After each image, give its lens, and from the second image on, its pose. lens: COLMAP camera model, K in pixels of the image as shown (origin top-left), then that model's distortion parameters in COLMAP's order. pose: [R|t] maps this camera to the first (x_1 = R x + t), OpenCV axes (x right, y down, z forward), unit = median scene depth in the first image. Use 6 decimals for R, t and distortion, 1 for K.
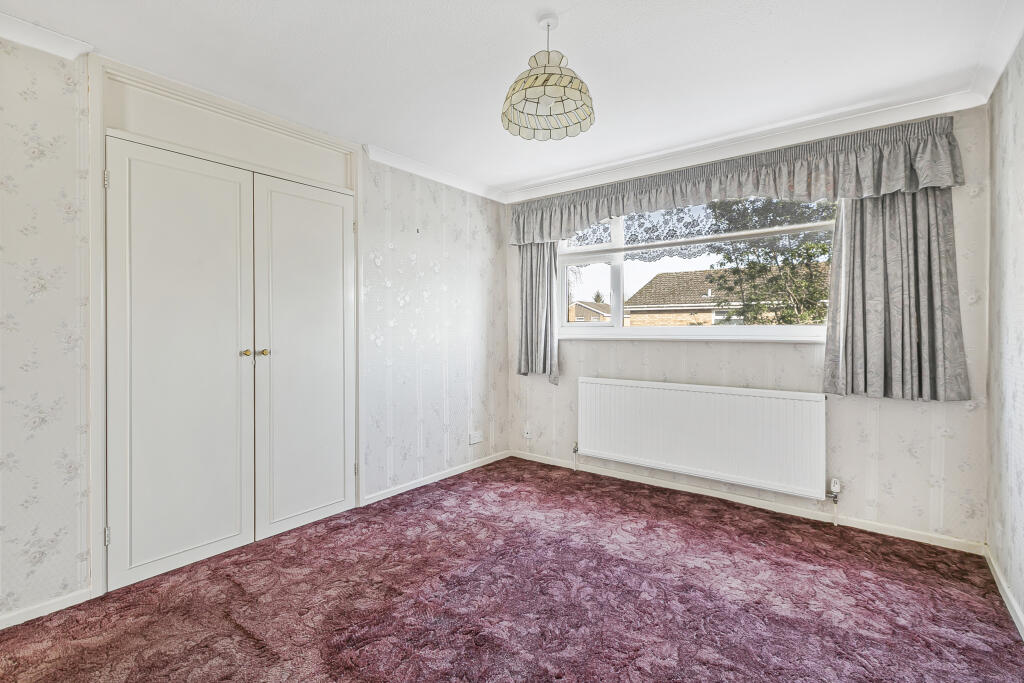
lens RADIAL K [[473.5, 0, 512.8], [0, 473.5, 329.9], [0, 0, 1]] dist [-0.001729, -0.000512]
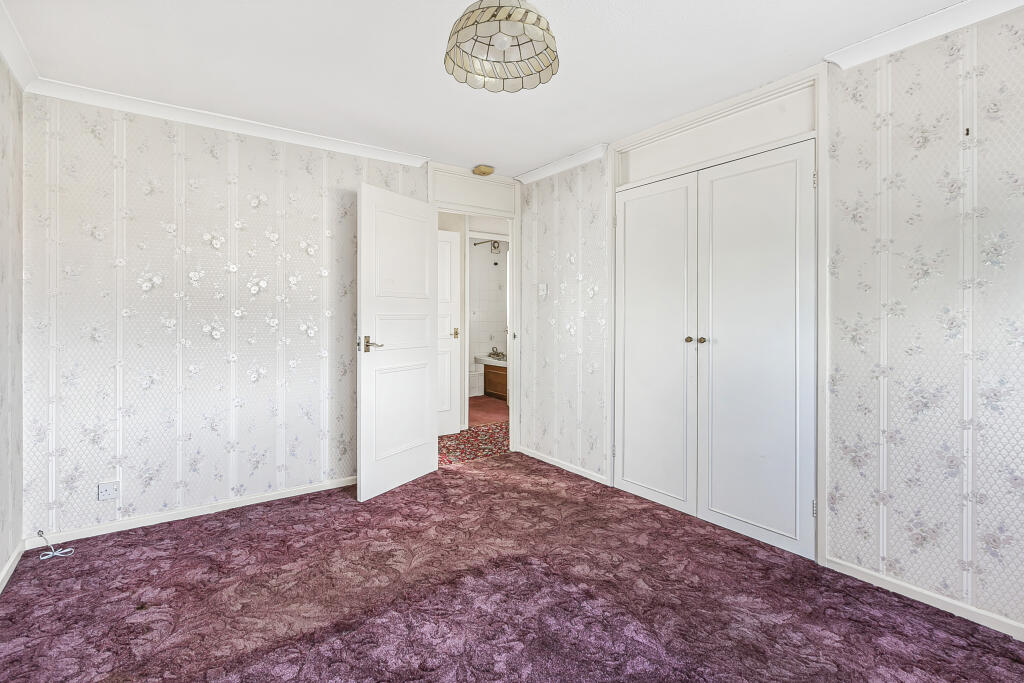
lens RADIAL K [[471.6, 0, 477.7], [0, 471.6, 313.6], [0, 0, 1]] dist [-0.000240, 0.000003]
pose [[-0.303250, -0.000026, -0.952911, 0.666073], [0.003245, 0.999994, -0.001060, -0.012889], [0.952906, -0.003414, -0.303248, 0.918770]]
